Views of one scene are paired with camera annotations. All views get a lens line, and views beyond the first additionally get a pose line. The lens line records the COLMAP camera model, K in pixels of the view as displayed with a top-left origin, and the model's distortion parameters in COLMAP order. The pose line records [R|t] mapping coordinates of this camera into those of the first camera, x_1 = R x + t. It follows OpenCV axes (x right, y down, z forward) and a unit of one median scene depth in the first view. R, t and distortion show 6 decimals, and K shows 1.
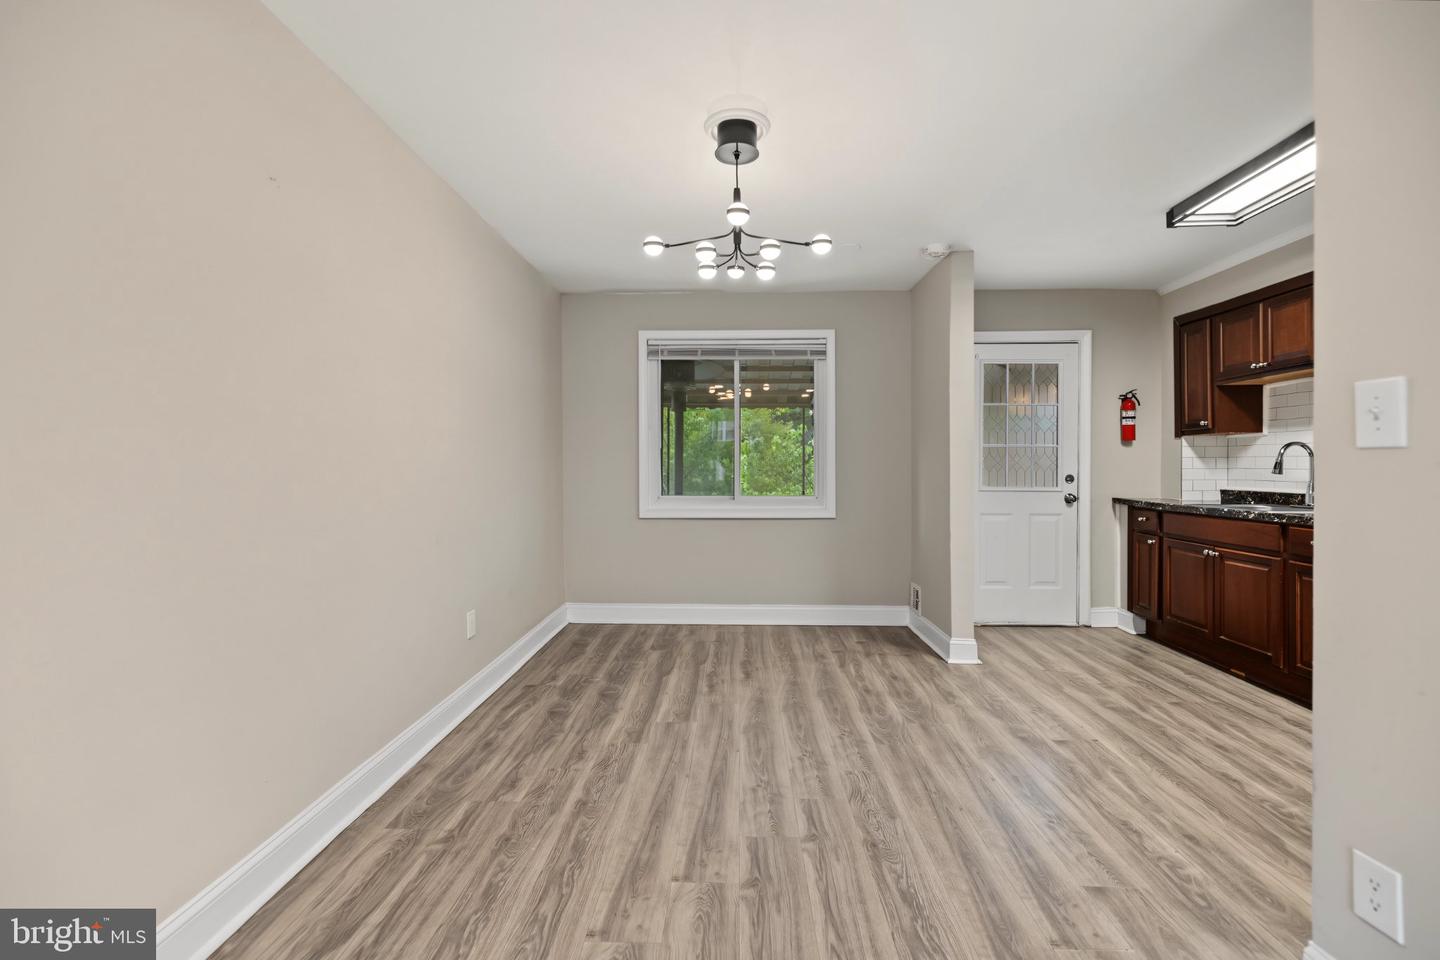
lens RADIAL K [[614.1, 0, 718.2], [0, 614.1, 467.1], [0, 0, 1]] dist [-0.000511, -0.000062]
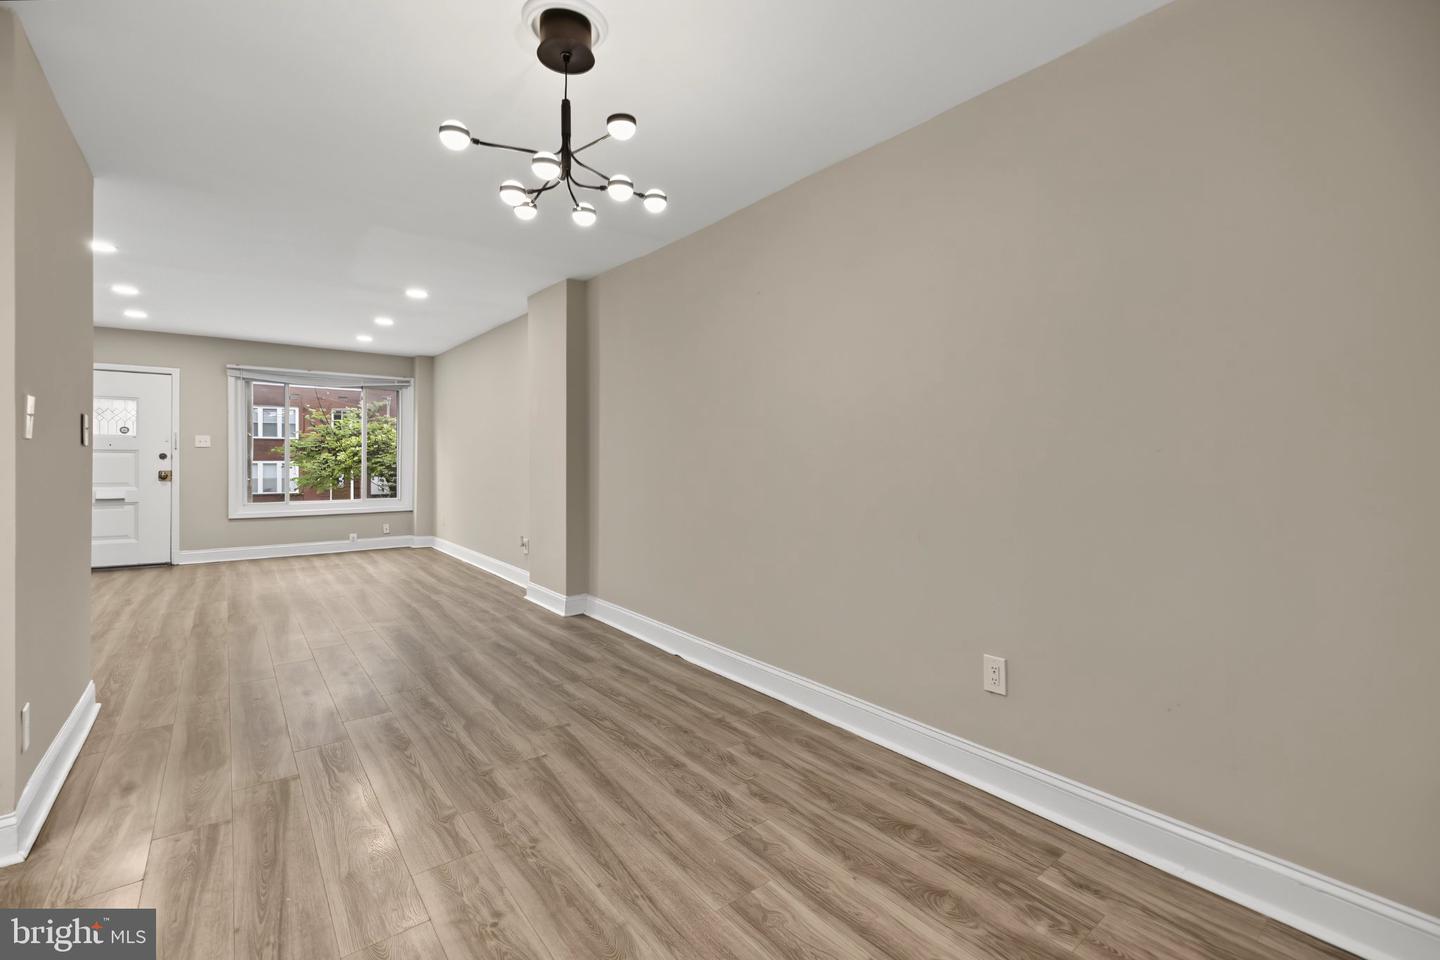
lens RADIAL K [[620.2, 0, 719.7], [0, 620.2, 461.1], [0, 0, 1]] dist [0.001529, 0.000182]
pose [[-0.761390, 0.001160, -0.648293, 0.295054], [-0.004729, 0.999962, 0.007343, 0.004235], [0.648277, 0.008657, -0.761356, 1.288470]]
